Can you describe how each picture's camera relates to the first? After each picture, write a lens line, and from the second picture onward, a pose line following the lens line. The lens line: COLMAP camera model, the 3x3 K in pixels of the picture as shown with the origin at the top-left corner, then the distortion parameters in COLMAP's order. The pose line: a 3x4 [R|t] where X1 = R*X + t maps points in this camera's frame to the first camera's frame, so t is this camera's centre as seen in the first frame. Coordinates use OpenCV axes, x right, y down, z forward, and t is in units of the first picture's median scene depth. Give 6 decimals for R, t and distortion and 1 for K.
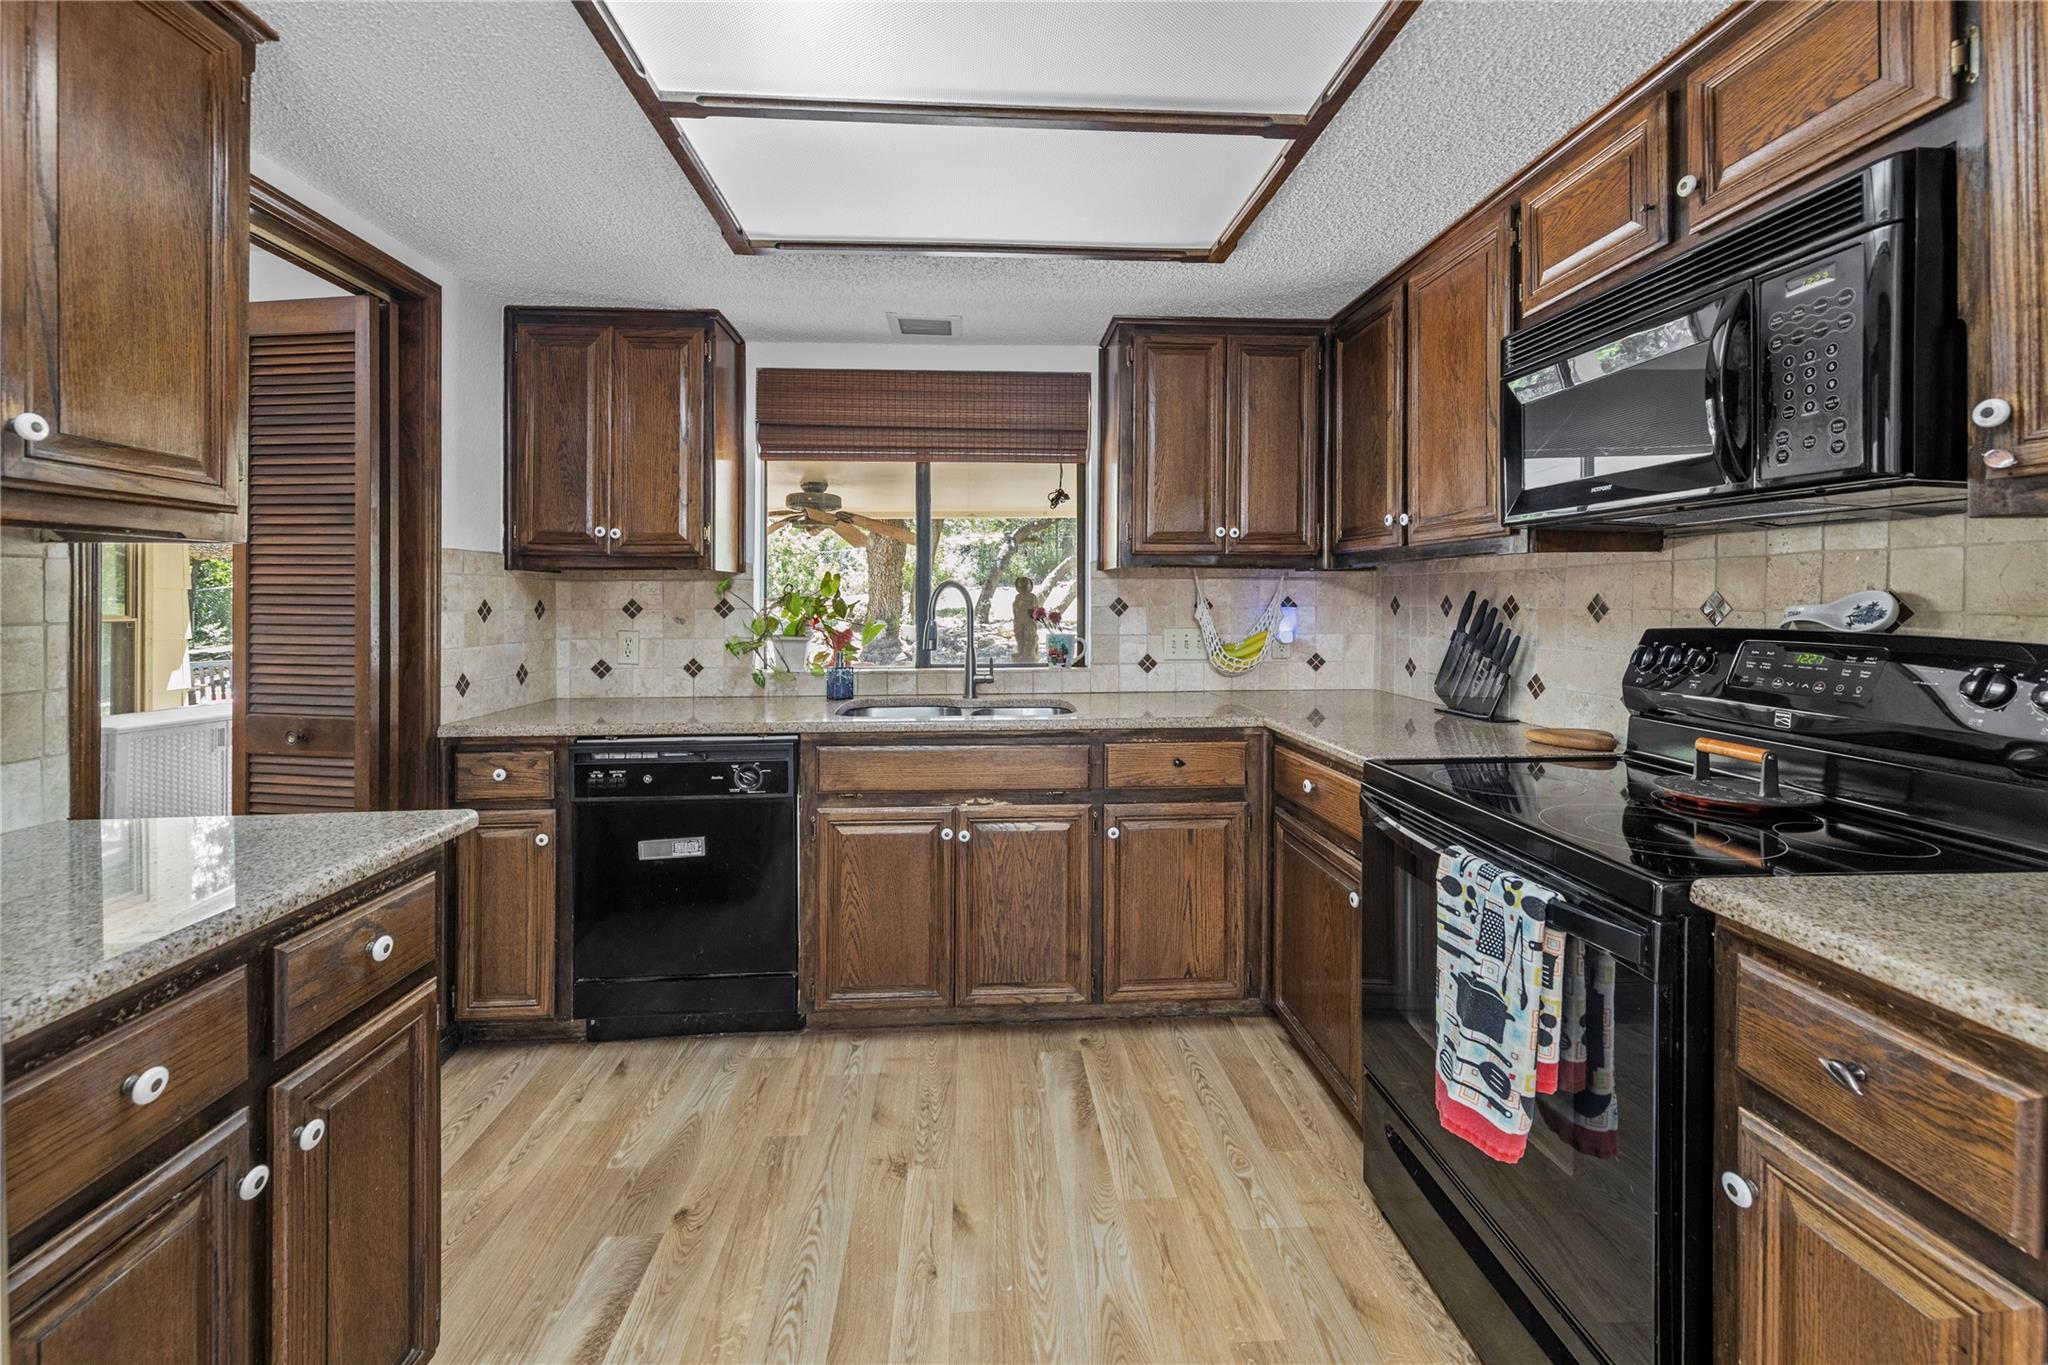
lens RADIAL K [[836.4, 0, 1019.1], [0, 836.4, 607.8], [0, 0, 1]] dist [0.001385, 0.000134]
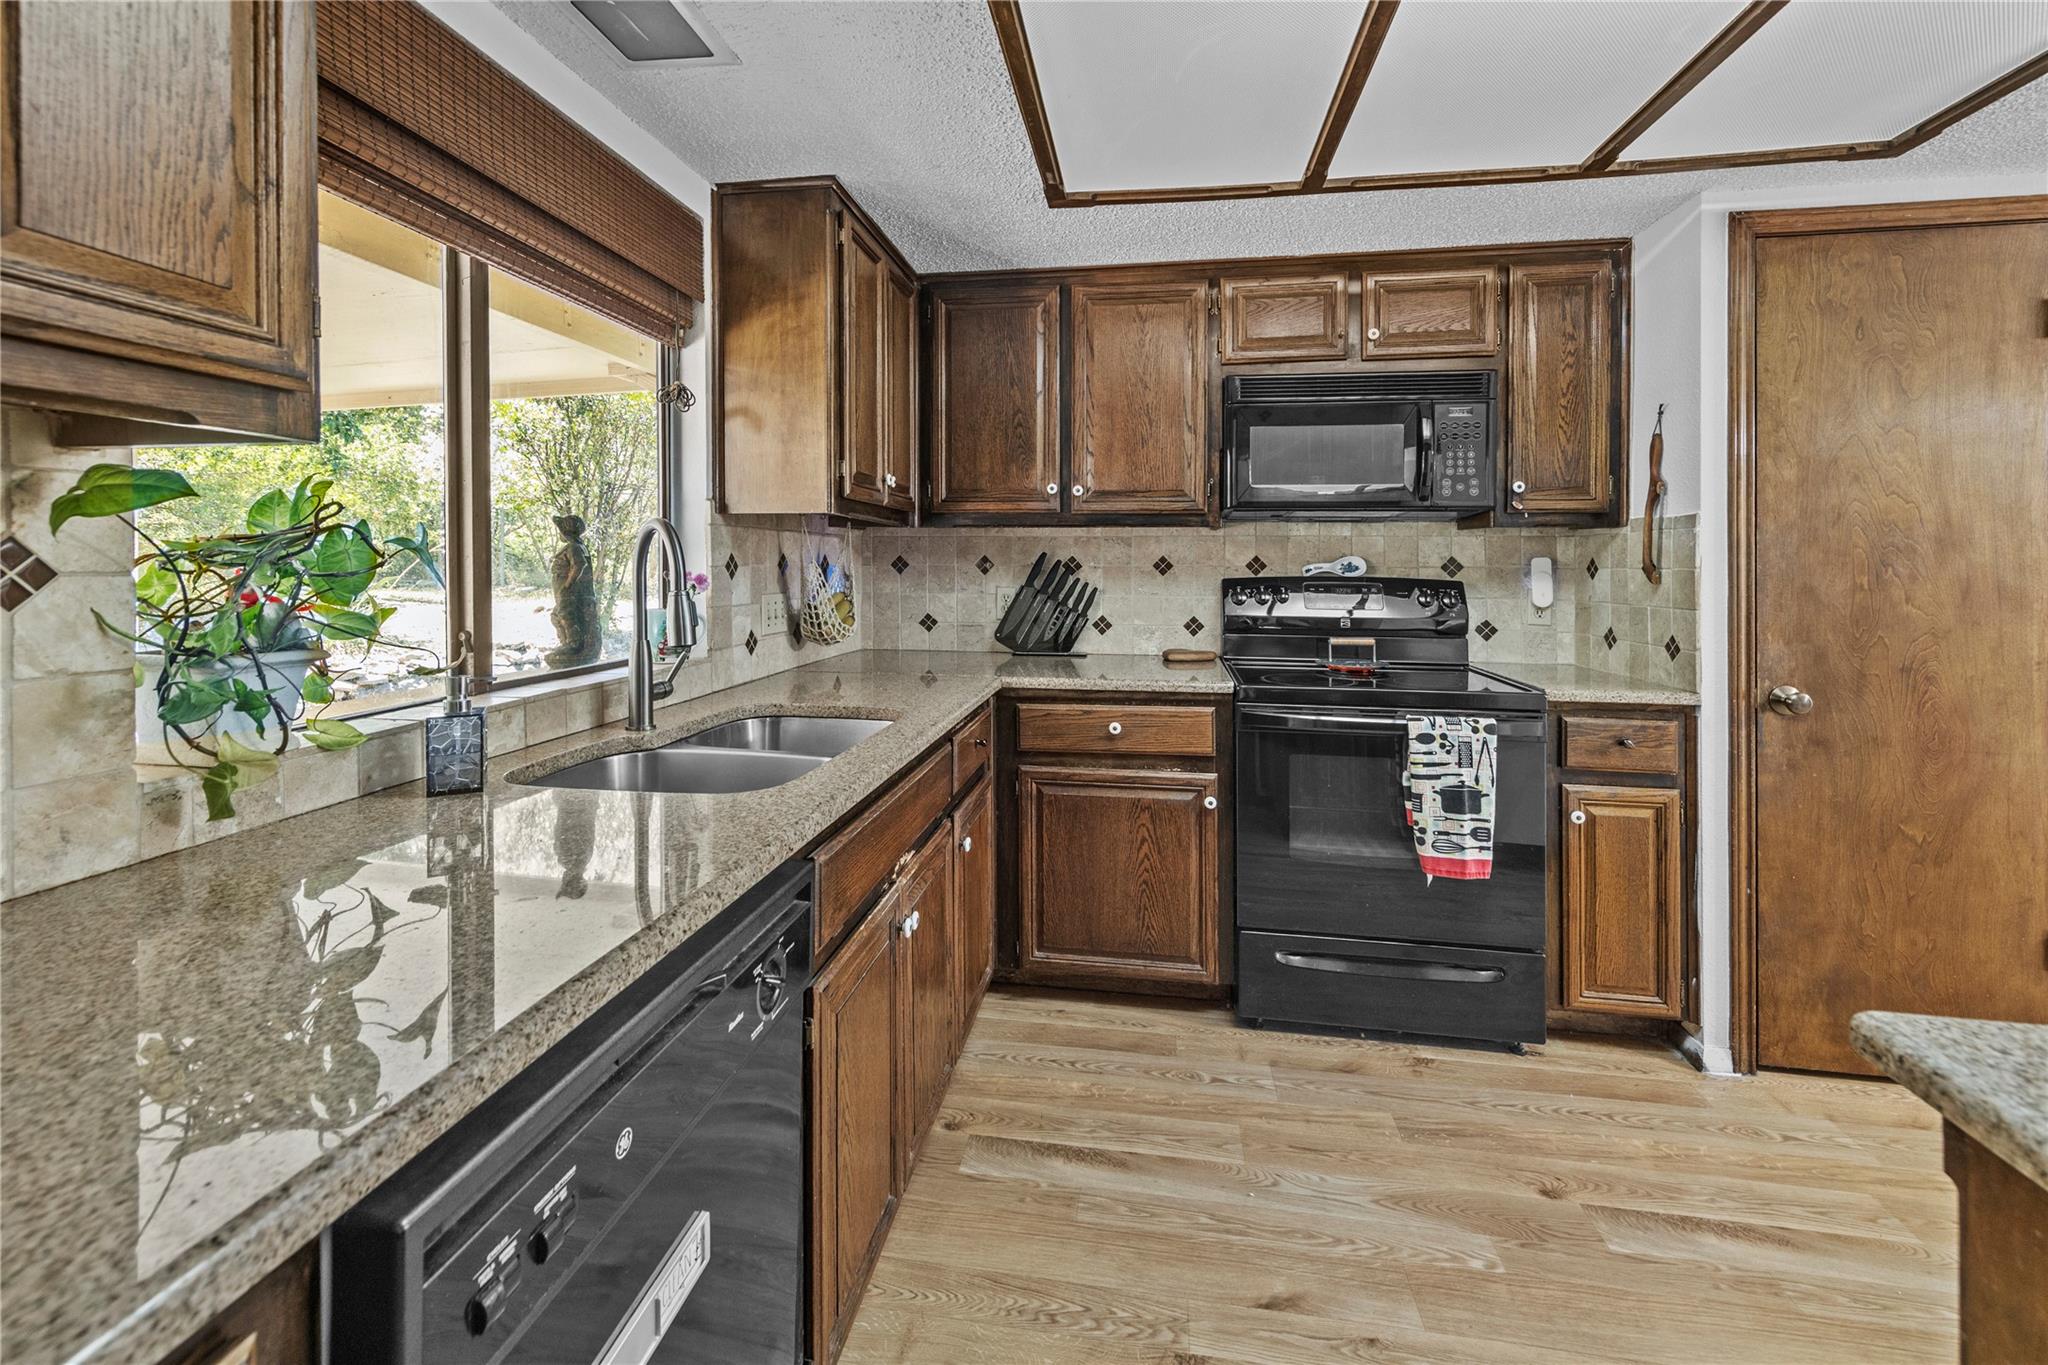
lens RADIAL K [[860.2, 0, 1018.5], [0, 860.2, 574.2], [0, 0, 1]] dist [0.002480, 0.000251]
pose [[0.214506, -0.009567, 0.976676, -0.910835], [0.004595, 0.999951, 0.008786, 0.000707], [-0.976712, 0.002603, 0.214540, 1.024102]]
